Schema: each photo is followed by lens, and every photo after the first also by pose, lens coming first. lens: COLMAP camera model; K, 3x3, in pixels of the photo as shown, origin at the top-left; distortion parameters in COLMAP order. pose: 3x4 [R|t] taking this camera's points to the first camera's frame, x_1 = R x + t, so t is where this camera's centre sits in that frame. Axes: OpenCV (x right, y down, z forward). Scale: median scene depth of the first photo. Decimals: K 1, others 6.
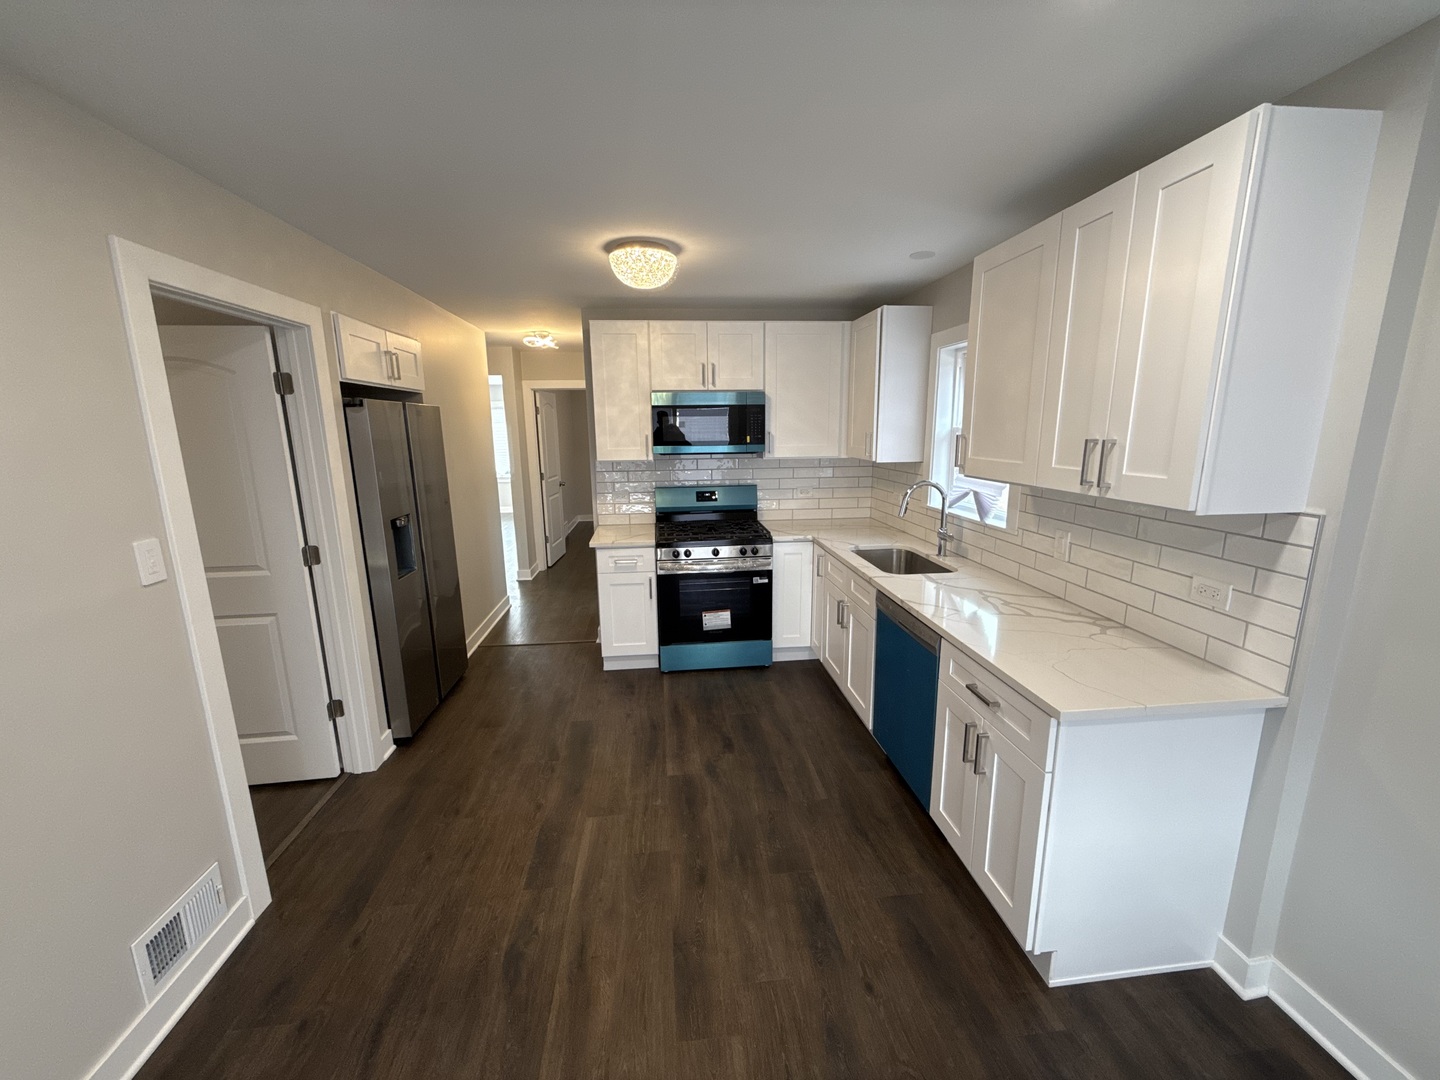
lens RADIAL K [[574.3, 0, 719.5], [0, 574.3, 542.1], [0, 0, 1]] dist [0.001509, -0.000068]
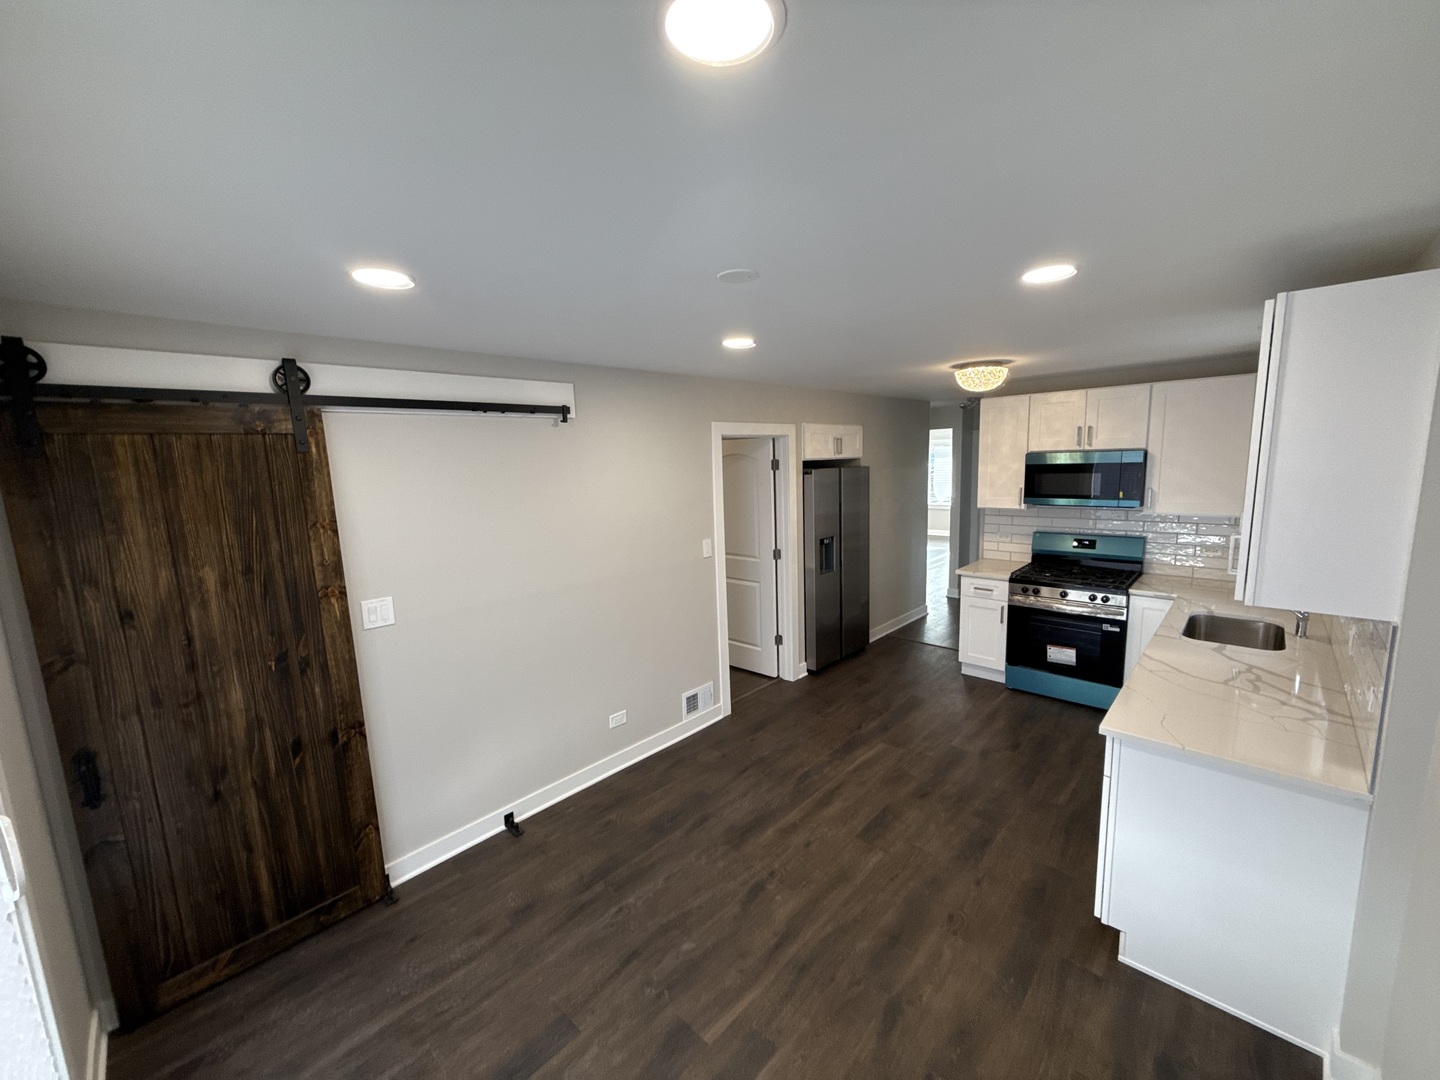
lens RADIAL K [[574.3, 0, 718.0], [0, 574.3, 542.1], [0, 0, 1]] dist [0.001509, -0.000068]
pose [[0.647826, 0.101674, -0.754973, 0.480891], [-0.126805, 0.991619, 0.024735, -0.031363], [0.751160, 0.079710, 0.655290, -0.313536]]
